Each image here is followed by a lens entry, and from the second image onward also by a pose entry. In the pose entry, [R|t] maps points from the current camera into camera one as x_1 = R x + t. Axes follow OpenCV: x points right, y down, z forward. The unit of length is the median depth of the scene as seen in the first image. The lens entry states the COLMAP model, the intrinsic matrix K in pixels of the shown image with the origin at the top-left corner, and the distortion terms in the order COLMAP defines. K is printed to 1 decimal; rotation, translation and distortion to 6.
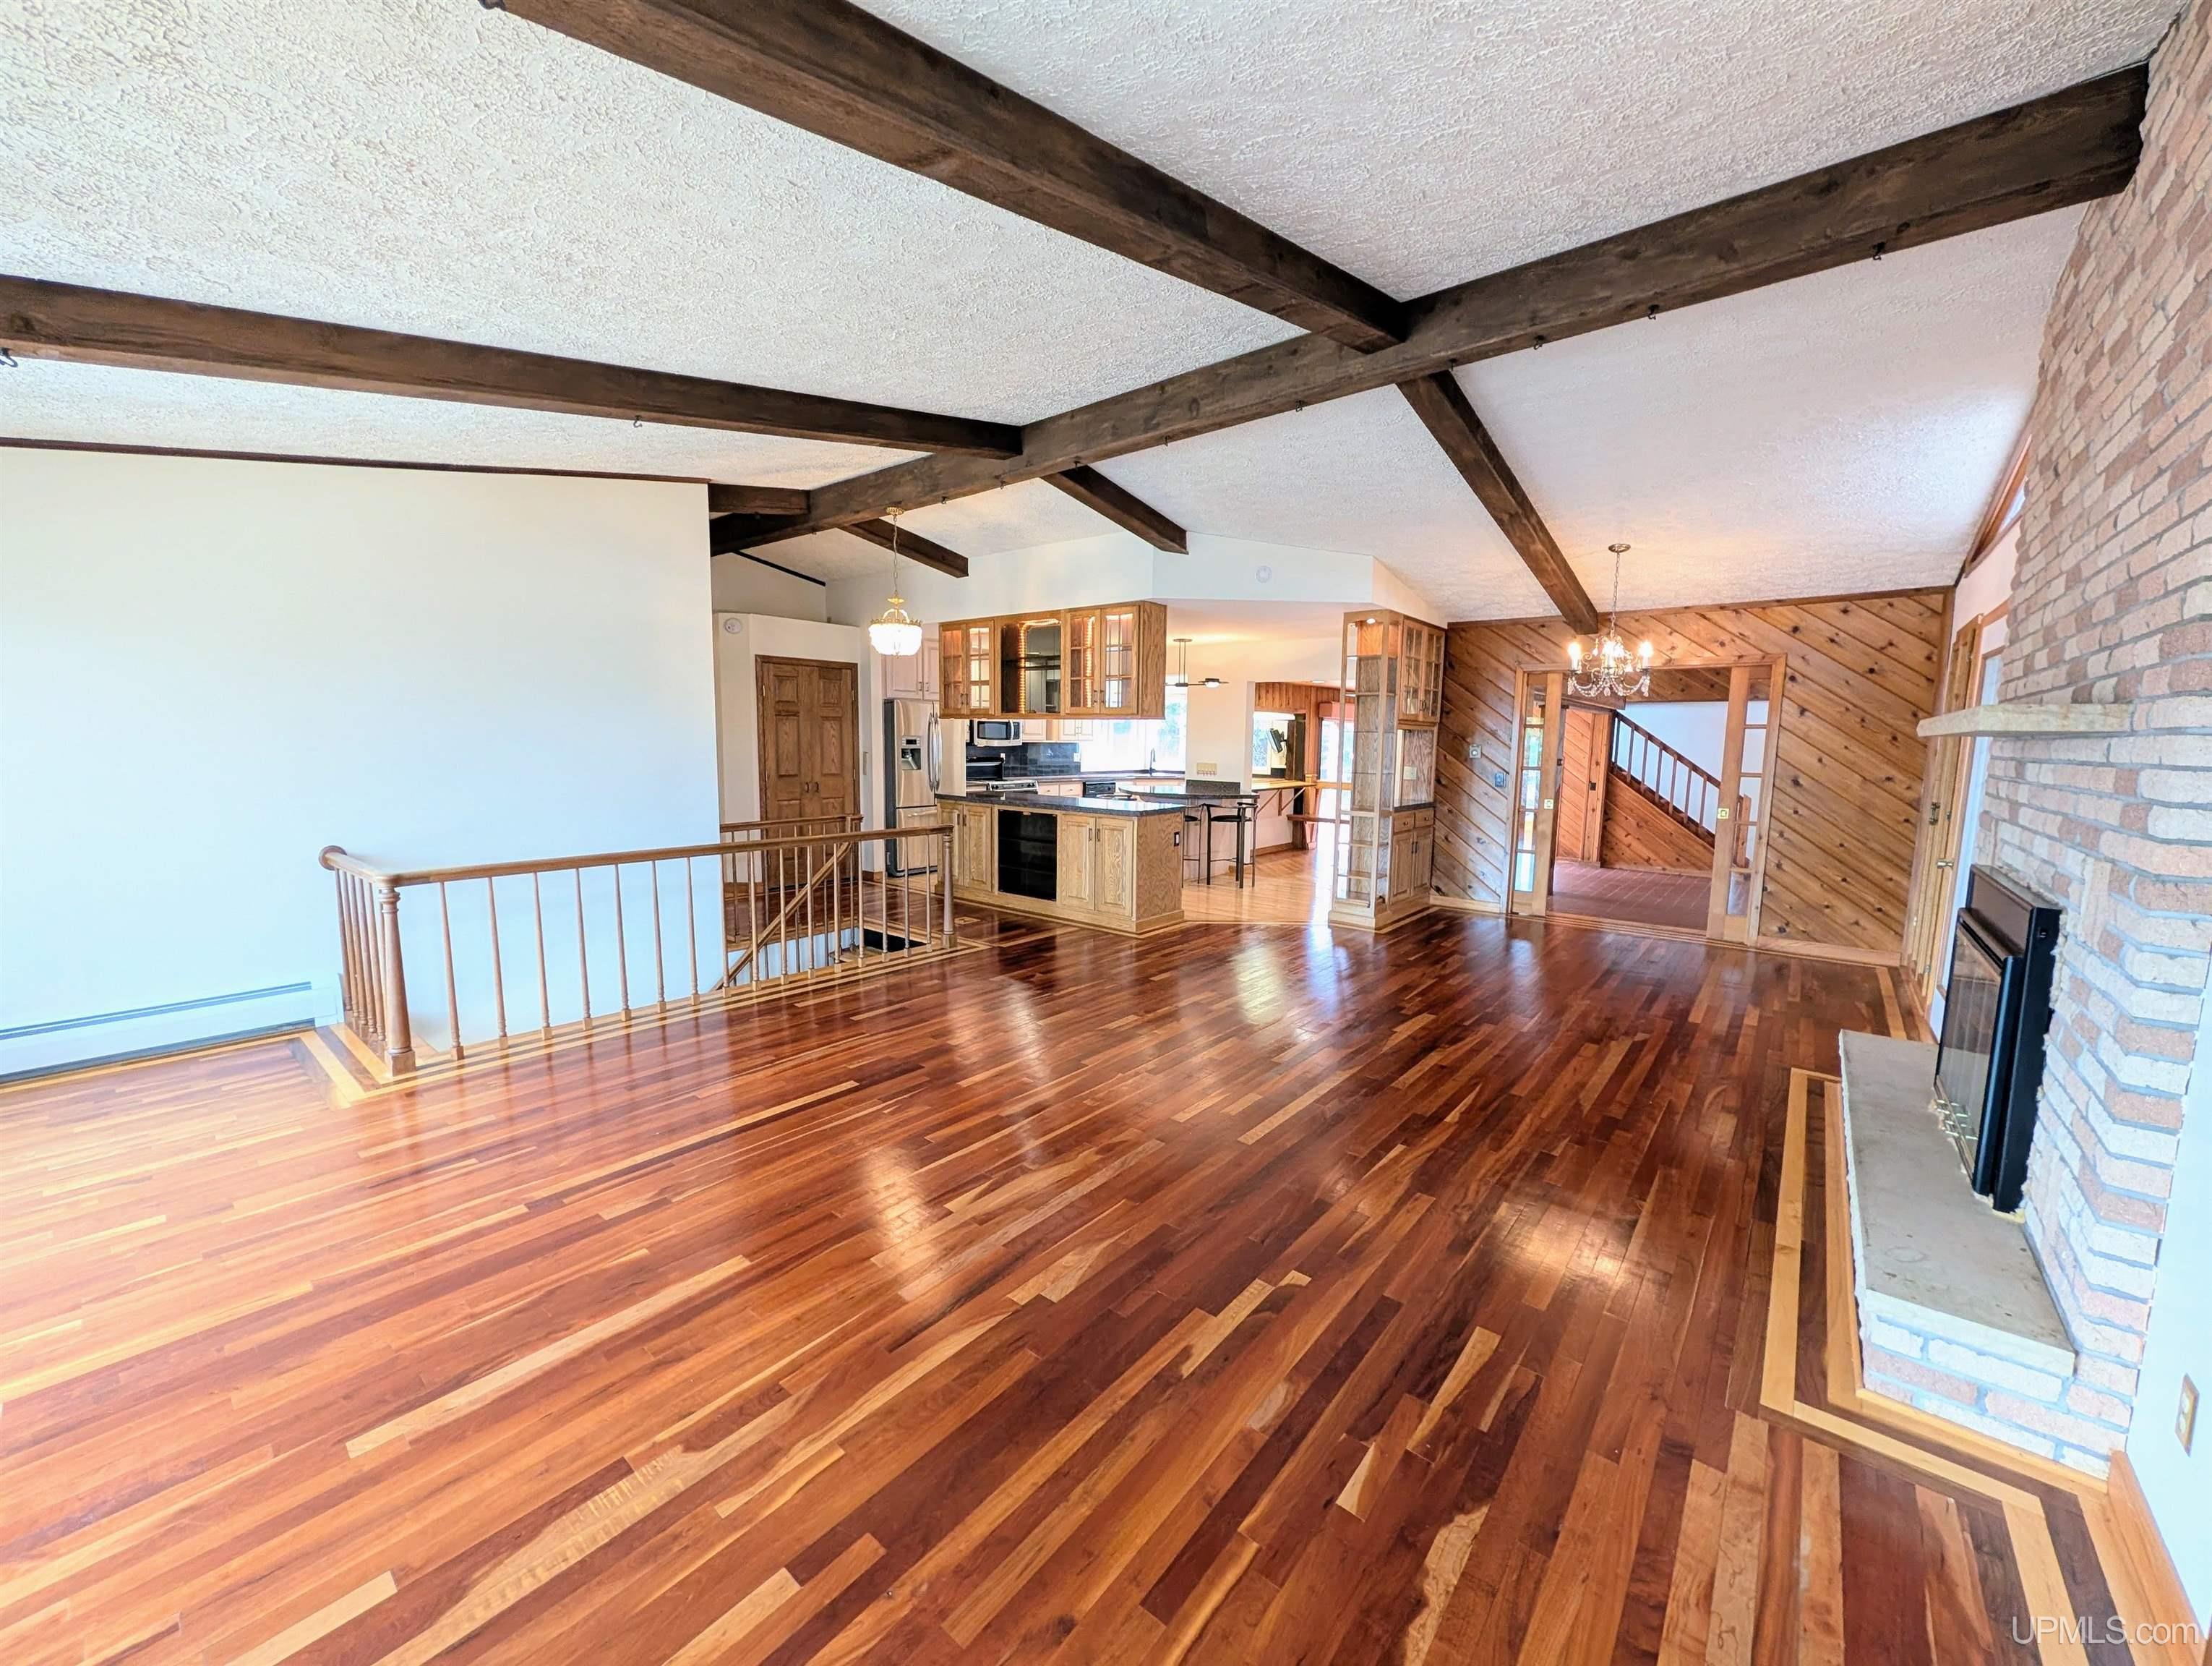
lens RADIAL K [[852.7, 0, 1091.0], [0, 852.7, 839.1], [0, 0, 1]] dist [0.005006, -0.001544]
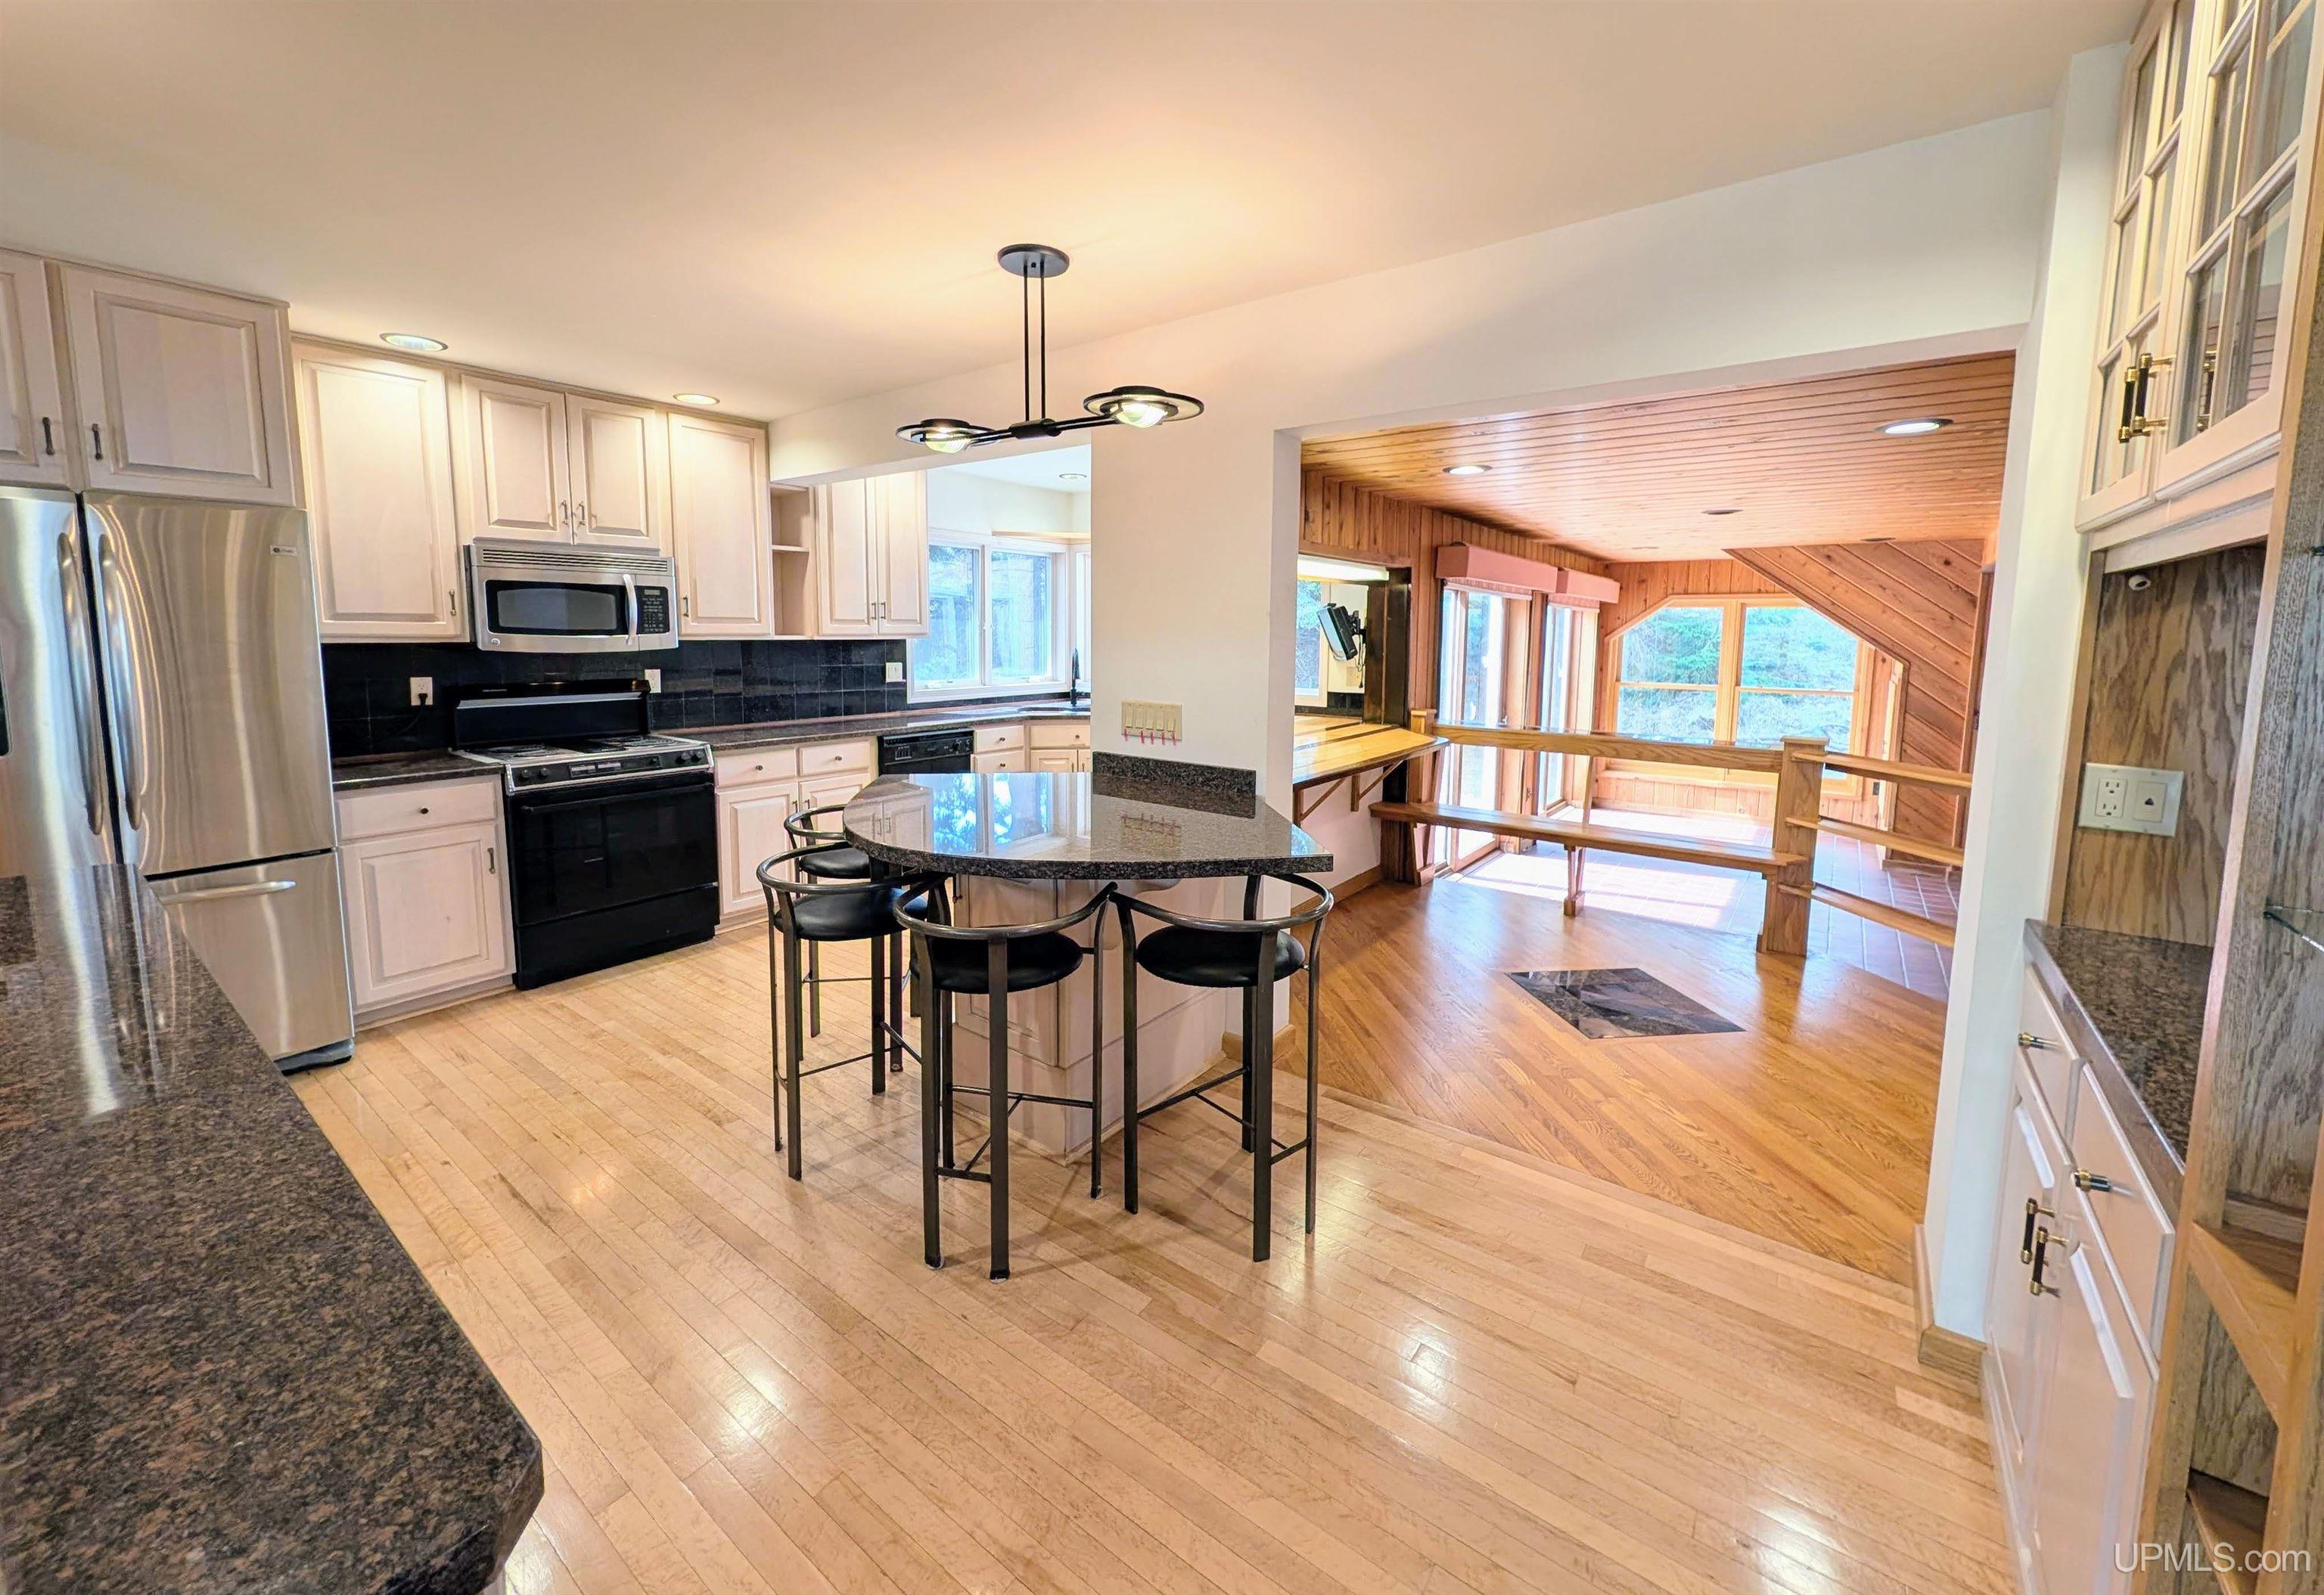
lens RADIAL K [[907.8, 0, 1145.7], [0, 907.8, 725.3], [0, 0, 1]] dist [-0.002136, -0.000257]
pose [[0.999047, -0.010084, 0.042462, 0.101294], [0.010598, 0.999873, -0.011897, -0.065725], [-0.042337, 0.012336, 0.999027, 0.560939]]
